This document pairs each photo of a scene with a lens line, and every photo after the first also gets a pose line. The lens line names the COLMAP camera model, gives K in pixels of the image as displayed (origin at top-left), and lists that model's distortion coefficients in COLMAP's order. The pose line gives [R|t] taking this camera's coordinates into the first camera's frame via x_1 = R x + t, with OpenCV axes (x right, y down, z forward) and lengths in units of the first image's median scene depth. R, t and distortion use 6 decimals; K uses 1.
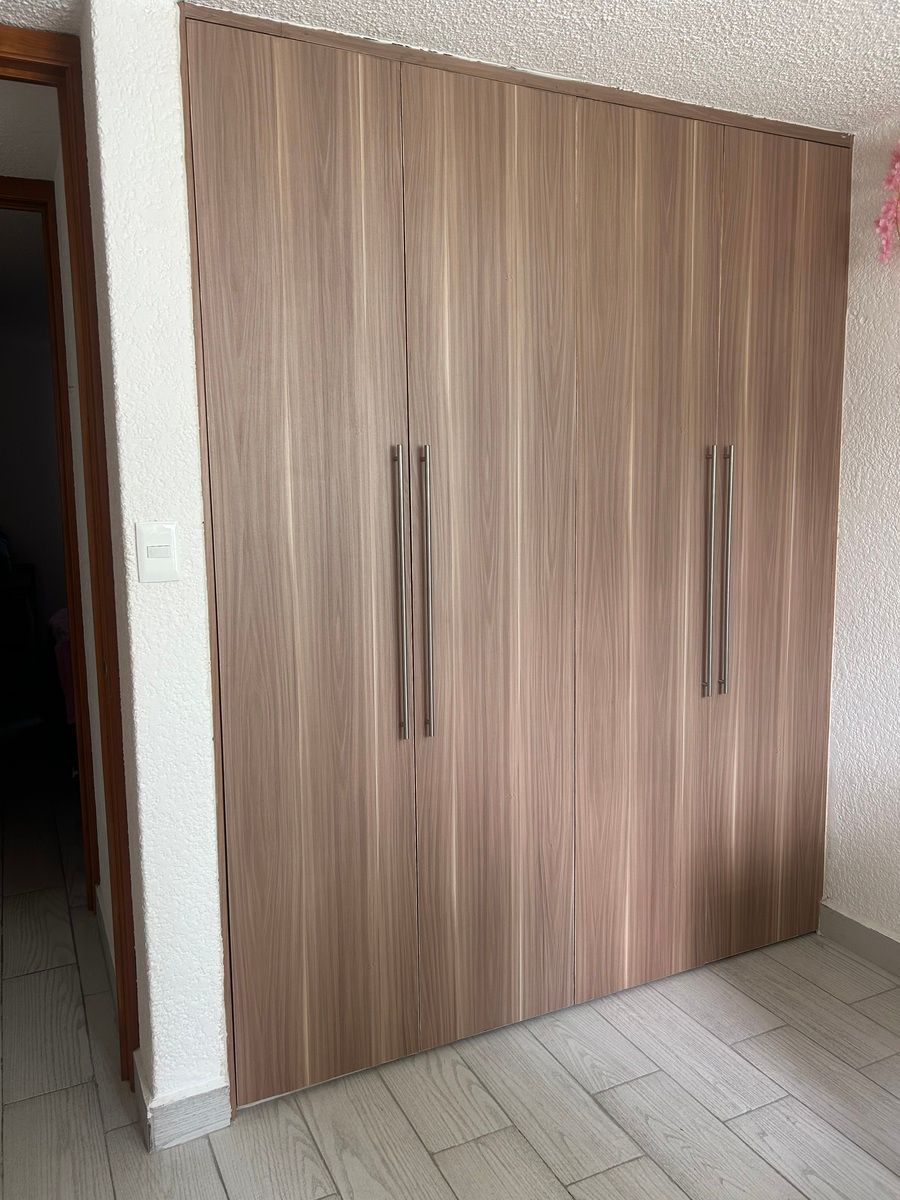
lens RADIAL K [[911.5, 0, 442.8], [0, 911.5, 601.8], [0, 0, 1]] dist [-0.022921, -0.012923]
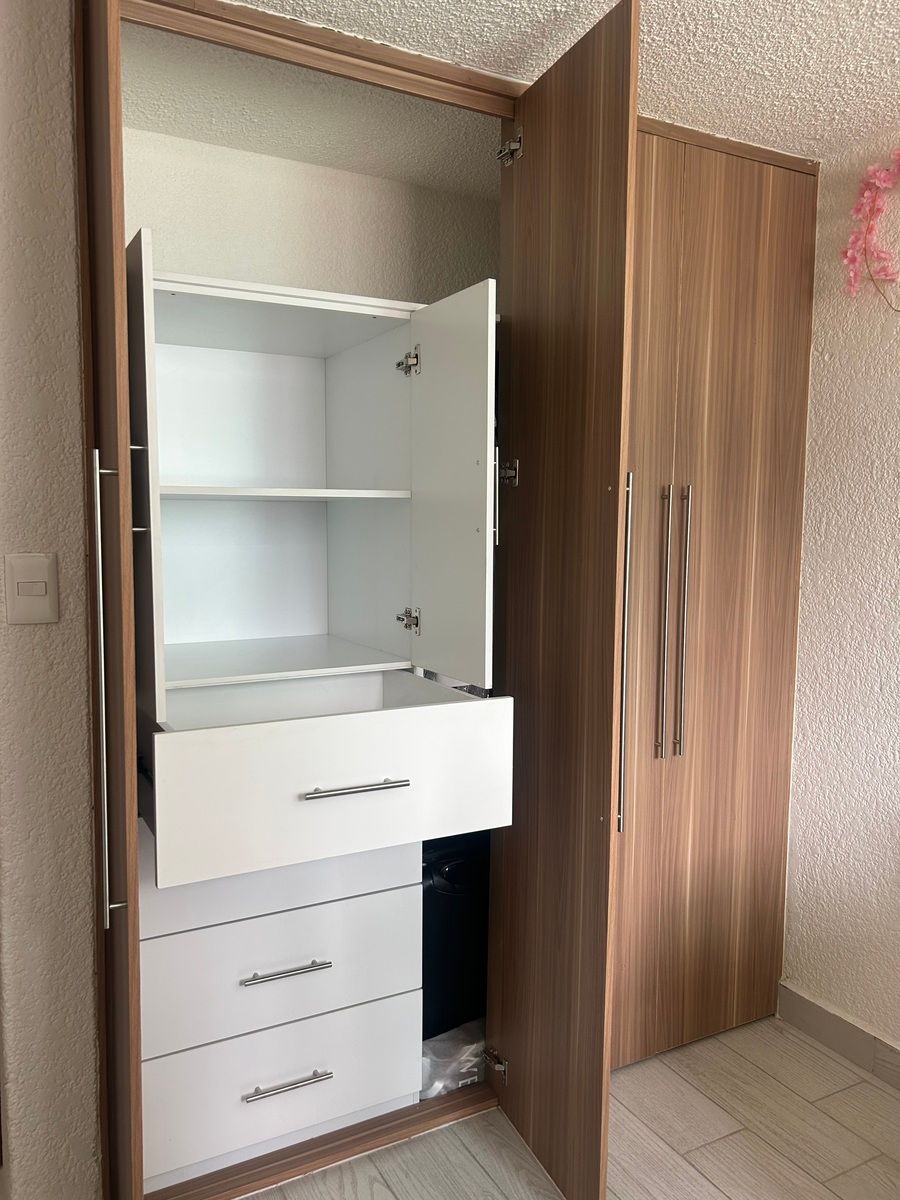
lens RADIAL K [[911.5, 0, 458.5], [0, 911.5, 599.0], [0, 0, 1]] dist [-0.022921, -0.012923]
pose [[0.997628, 0.021110, 0.065512, 0.025838], [-0.018402, 0.998962, -0.041669, -0.014346], [-0.066324, 0.040365, 0.996981, 0.099395]]
